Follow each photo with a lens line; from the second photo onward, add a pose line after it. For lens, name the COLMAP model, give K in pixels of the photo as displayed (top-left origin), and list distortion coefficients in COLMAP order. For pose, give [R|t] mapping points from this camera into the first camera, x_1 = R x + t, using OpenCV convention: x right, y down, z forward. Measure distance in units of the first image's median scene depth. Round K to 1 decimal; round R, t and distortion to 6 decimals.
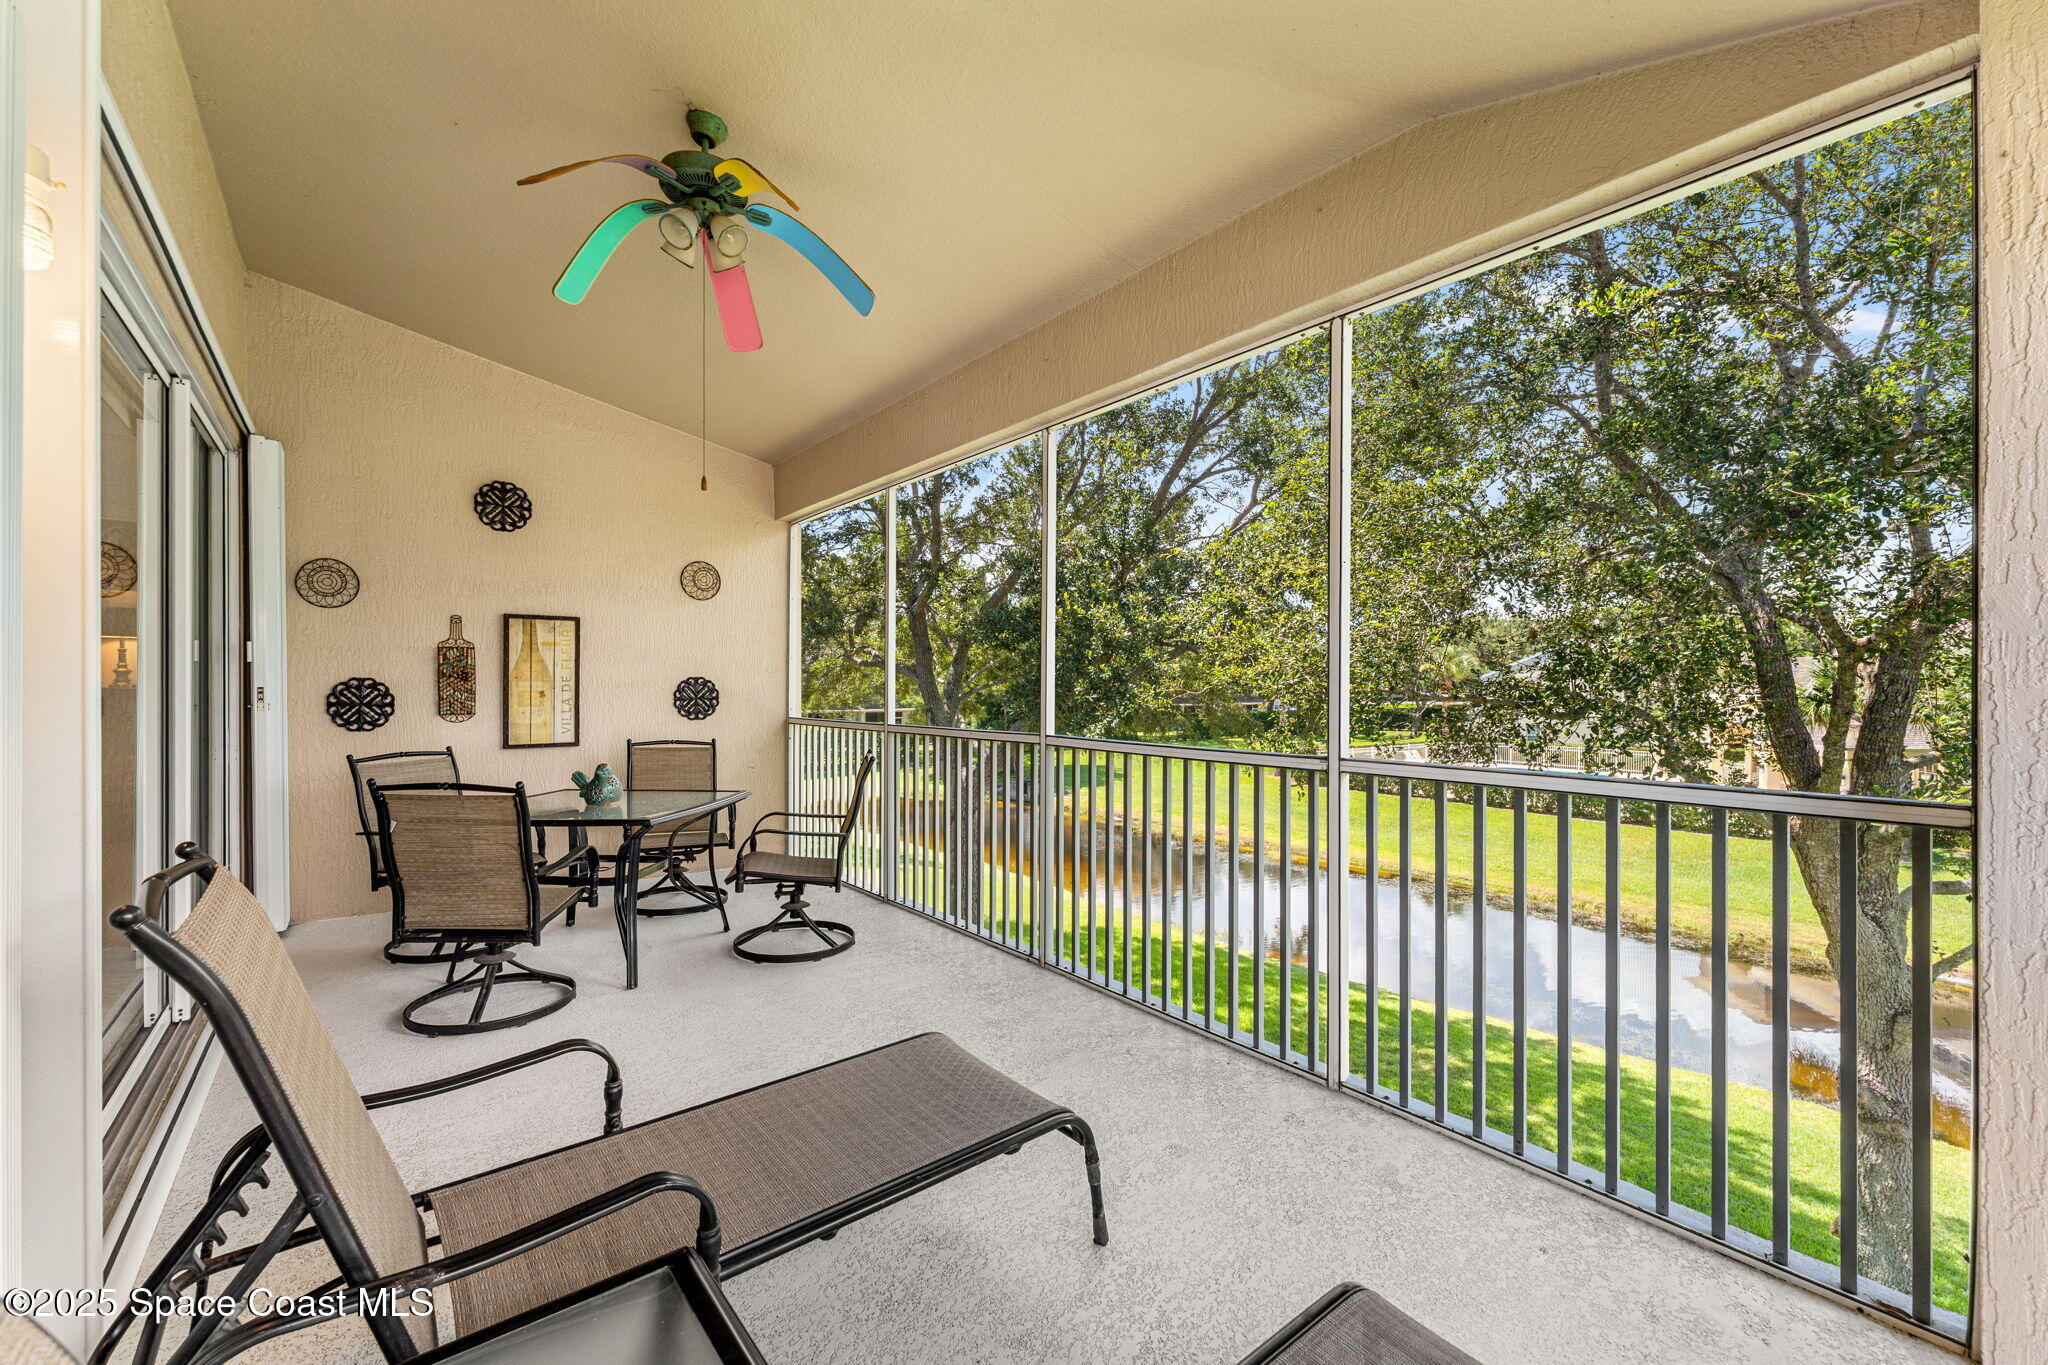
lens RADIAL K [[818.3, 0, 1028.0], [0, 818.3, 708.3], [0, 0, 1]] dist [0.000094, -0.000258]
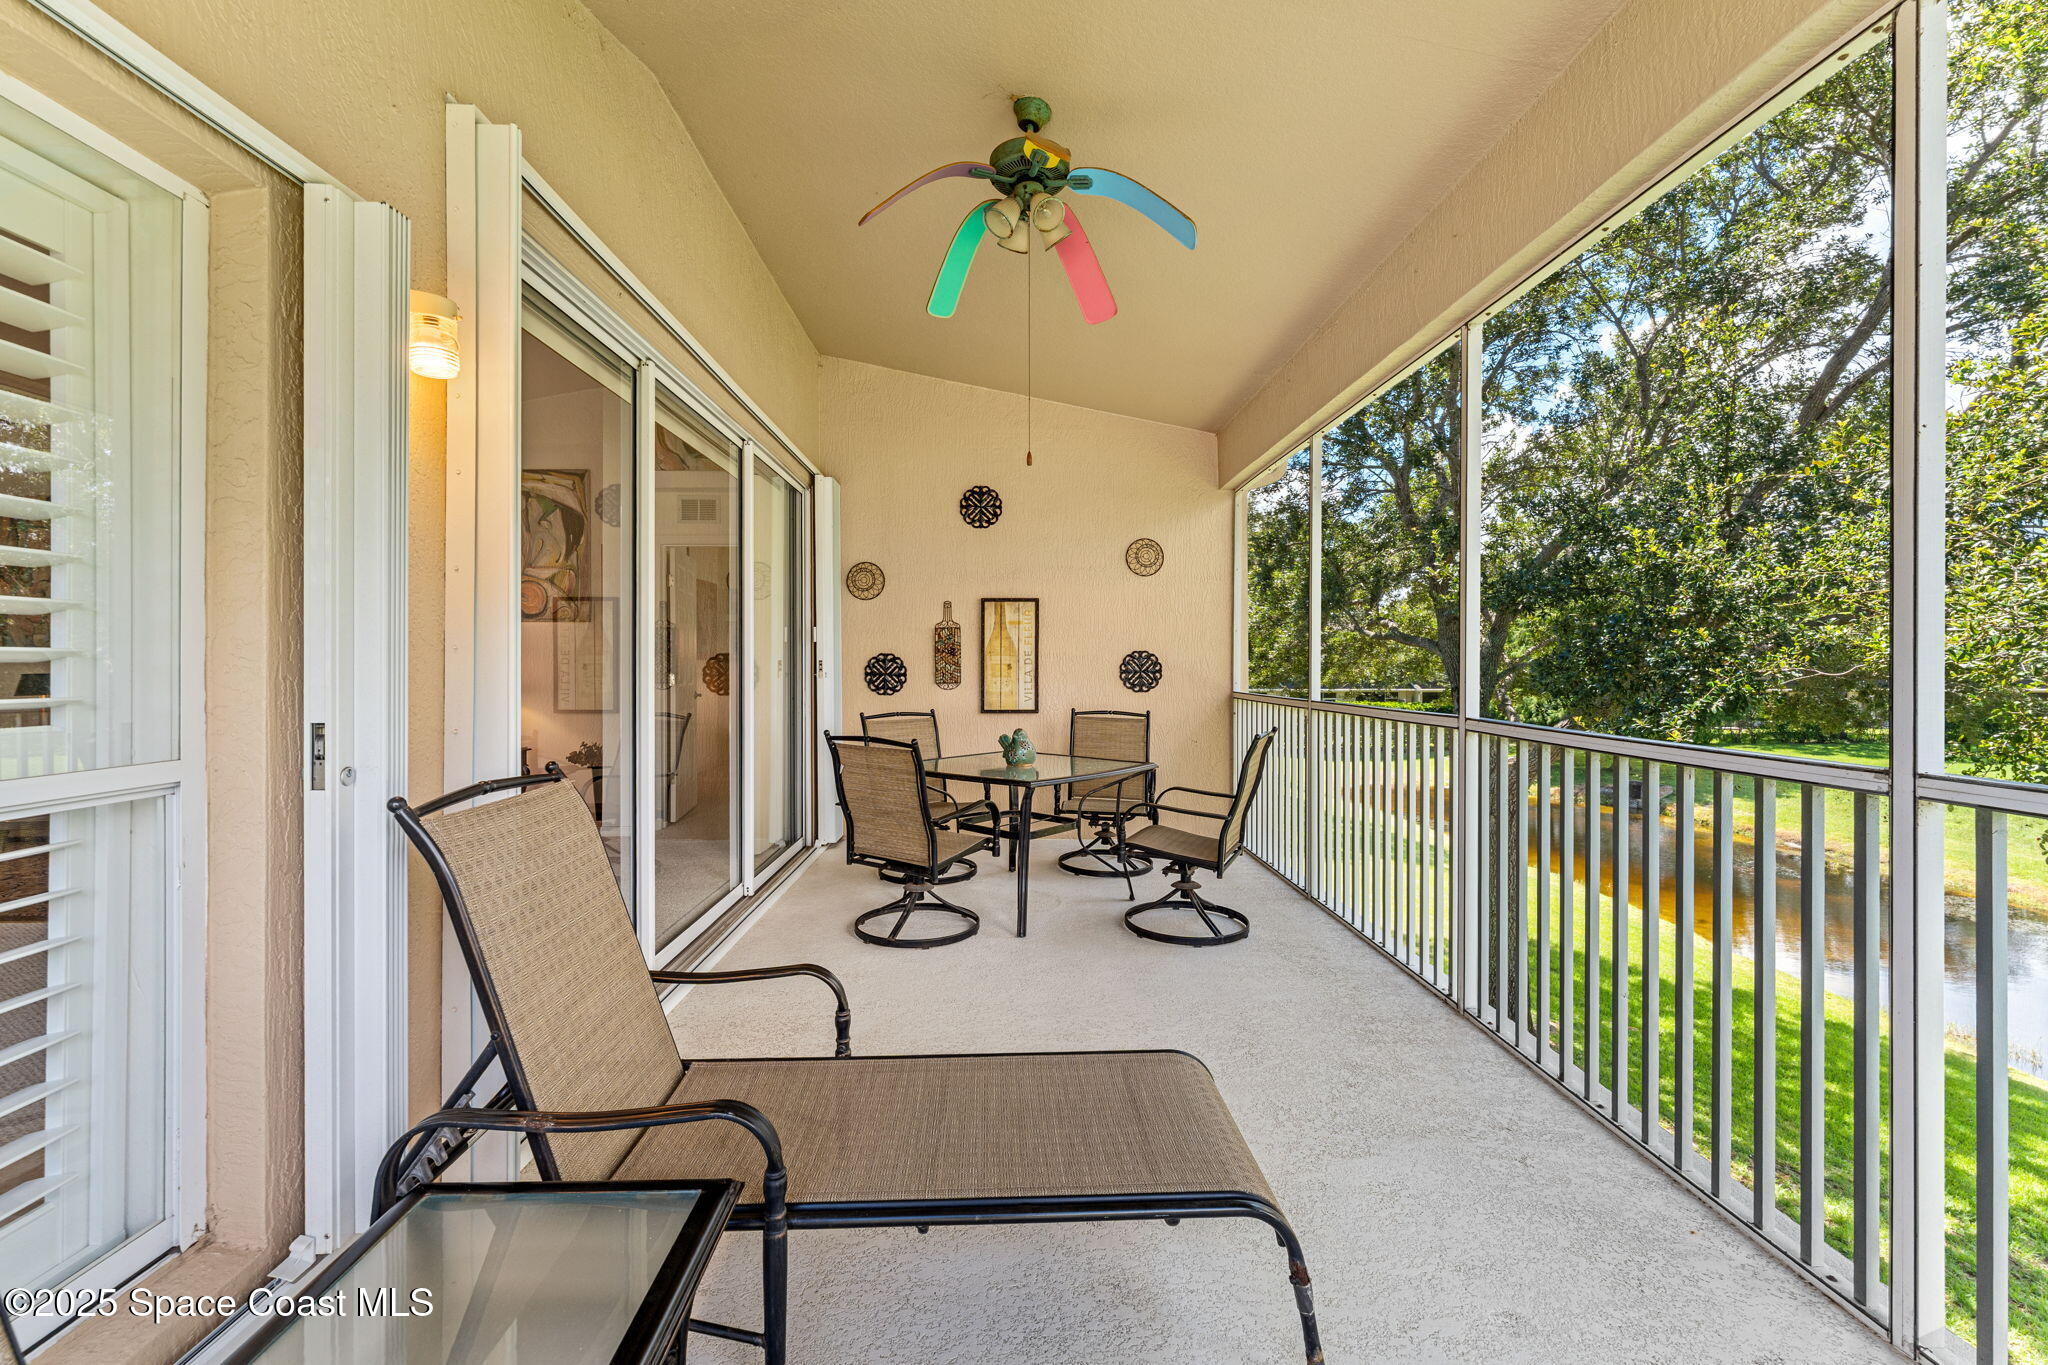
lens RADIAL K [[825.6, 0, 1012.0], [0, 825.6, 680.6], [0, 0, 1]] dist [0.000160, -0.000414]
pose [[0.797036, 0.011591, -0.603820, 0.141349], [-0.015106, 0.999886, -0.000747, 0.003945], [0.603743, 0.009717, 0.797120, 0.103601]]
